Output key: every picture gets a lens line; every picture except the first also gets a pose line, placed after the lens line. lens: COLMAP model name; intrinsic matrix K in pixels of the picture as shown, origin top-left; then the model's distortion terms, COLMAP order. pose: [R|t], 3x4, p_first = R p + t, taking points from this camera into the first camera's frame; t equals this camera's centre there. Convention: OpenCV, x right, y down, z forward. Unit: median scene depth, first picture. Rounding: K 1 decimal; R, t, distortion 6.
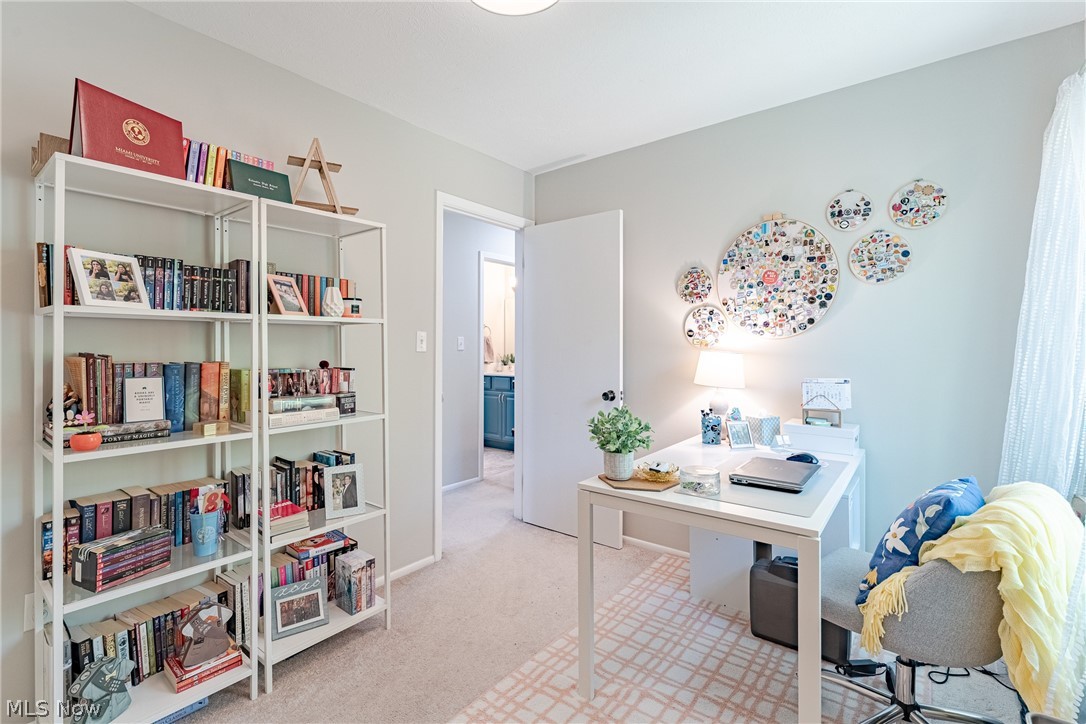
lens RADIAL K [[495.0, 0, 541.9], [0, 495.0, 342.6], [0, 0, 1]] dist [-0.000330, 0.000117]
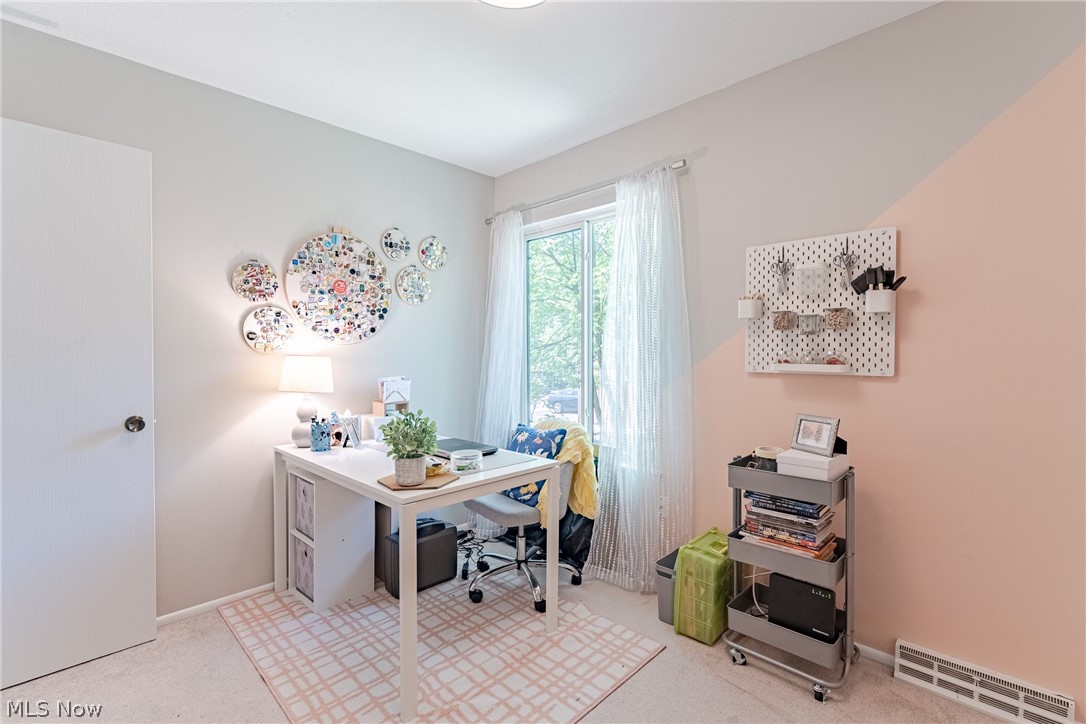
lens RADIAL K [[495.0, 0, 543.3], [0, 495.0, 363.5], [0, 0, 1]] dist [-0.000330, 0.000117]
pose [[0.107198, -0.020614, 0.994024, -0.565970], [-0.006649, 0.999748, 0.021450, 0.008343], [-0.994215, -0.008908, 0.107034, 0.451845]]
